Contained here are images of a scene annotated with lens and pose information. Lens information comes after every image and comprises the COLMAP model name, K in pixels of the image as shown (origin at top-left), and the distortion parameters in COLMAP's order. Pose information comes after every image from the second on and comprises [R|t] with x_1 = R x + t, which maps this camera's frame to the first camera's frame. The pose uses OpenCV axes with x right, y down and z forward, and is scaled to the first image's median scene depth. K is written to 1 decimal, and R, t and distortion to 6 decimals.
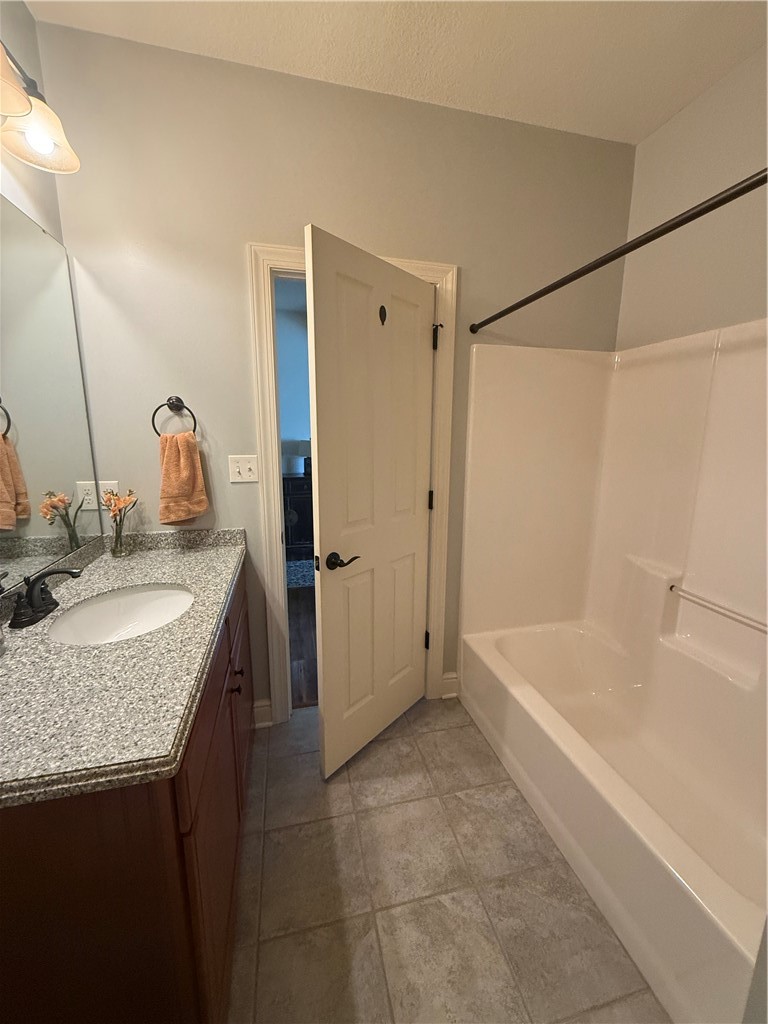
lens RADIAL K [[407.9, 0, 385.8], [0, 407.9, 510.8], [0, 0, 1]] dist [-0.000836, -0.000093]
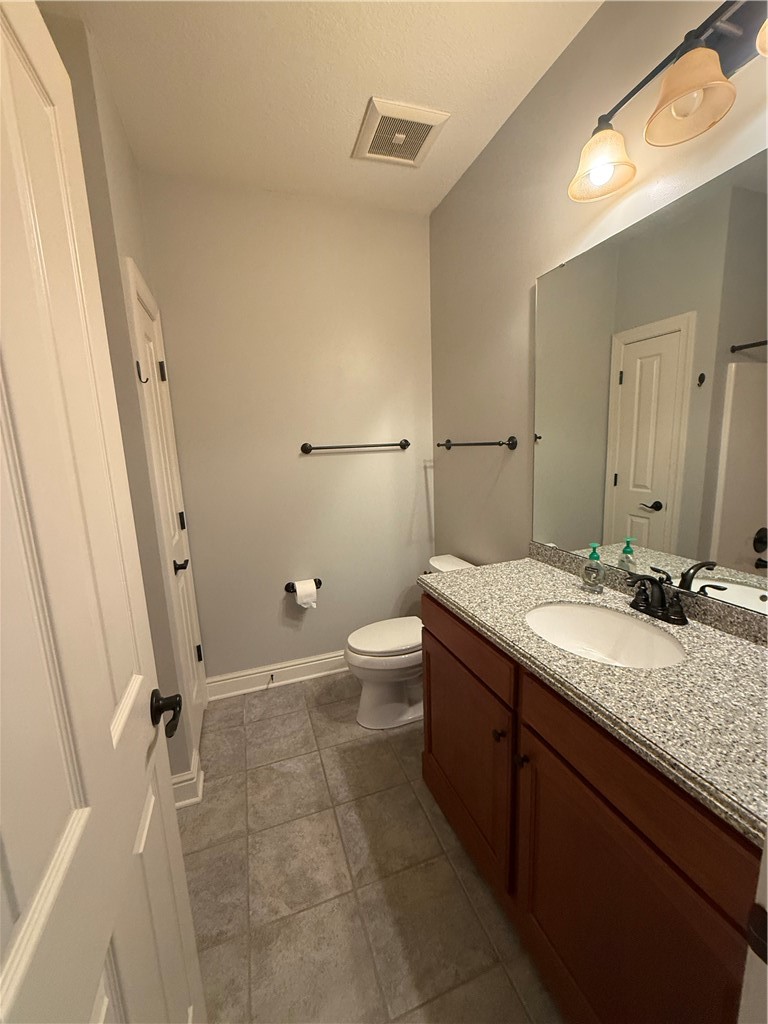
lens RADIAL K [[407.9, 0, 382.3], [0, 407.9, 511.6], [0, 0, 1]] dist [-0.000836, -0.000093]
pose [[-0.995102, 0.047017, -0.086961, -0.056856], [0.013294, 0.935313, 0.353571, -0.346728], [0.097960, 0.350683, -0.931357, 1.666927]]
